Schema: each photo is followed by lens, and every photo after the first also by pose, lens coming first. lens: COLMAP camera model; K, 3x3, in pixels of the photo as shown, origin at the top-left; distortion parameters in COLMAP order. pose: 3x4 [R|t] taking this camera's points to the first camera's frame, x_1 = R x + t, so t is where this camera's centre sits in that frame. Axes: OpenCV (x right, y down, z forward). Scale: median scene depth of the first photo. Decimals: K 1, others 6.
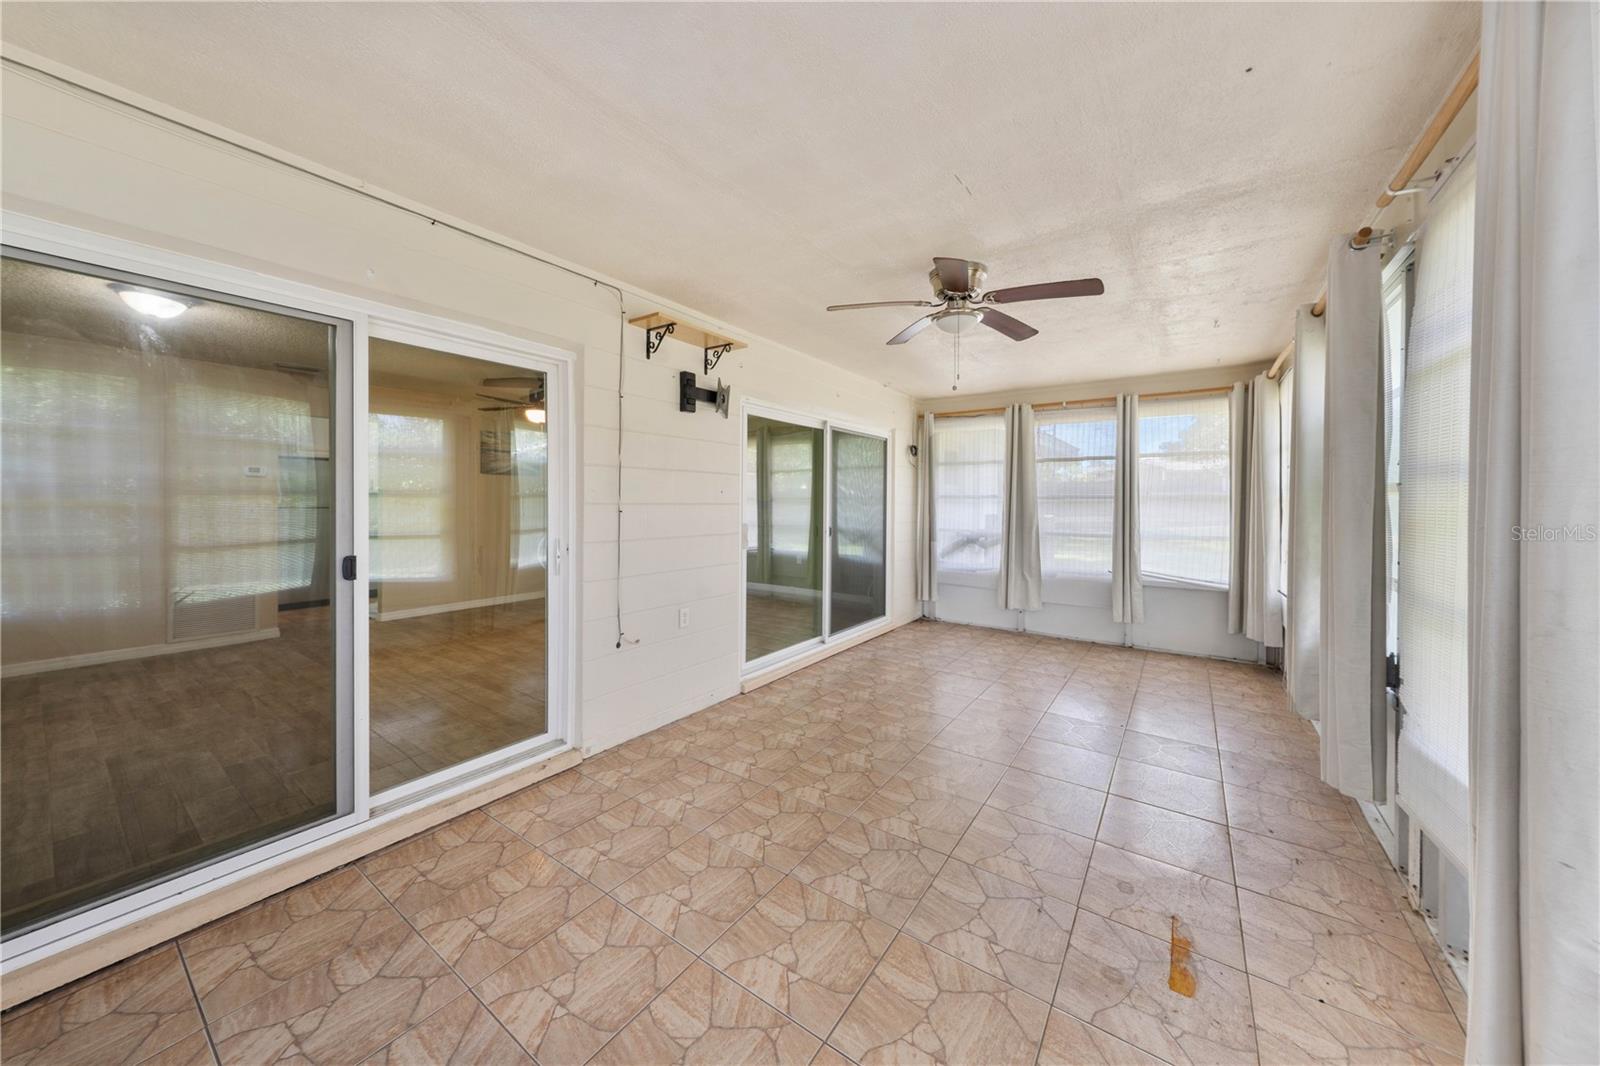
lens RADIAL K [[552.9, 0, 799.8], [0, 552.9, 516.4], [0, 0, 1]] dist [-0.000432, 0.000400]
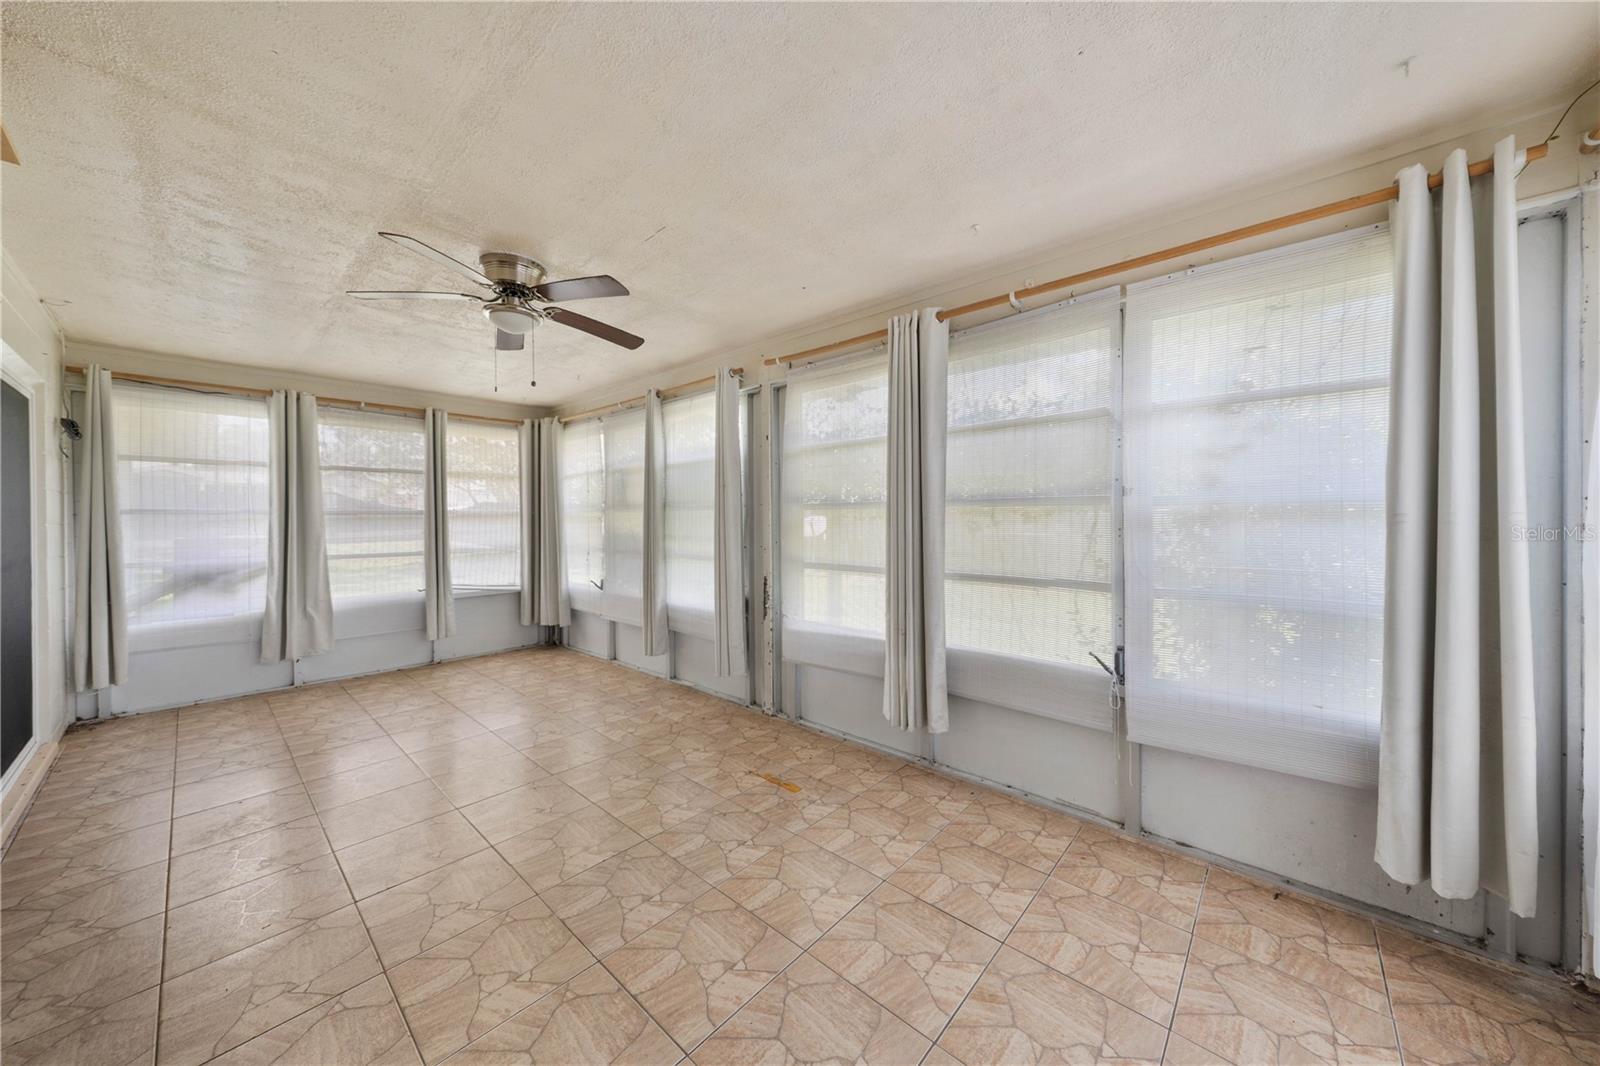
lens RADIAL K [[552.9, 0, 803.3], [0, 552.9, 526.5], [0, 0, 1]] dist [-0.000432, 0.000400]
pose [[0.109464, -0.021617, 0.993756, -0.387369], [0.033069, 0.999289, 0.018094, -0.007314], [-0.993440, 0.030882, 0.110101, 0.277939]]
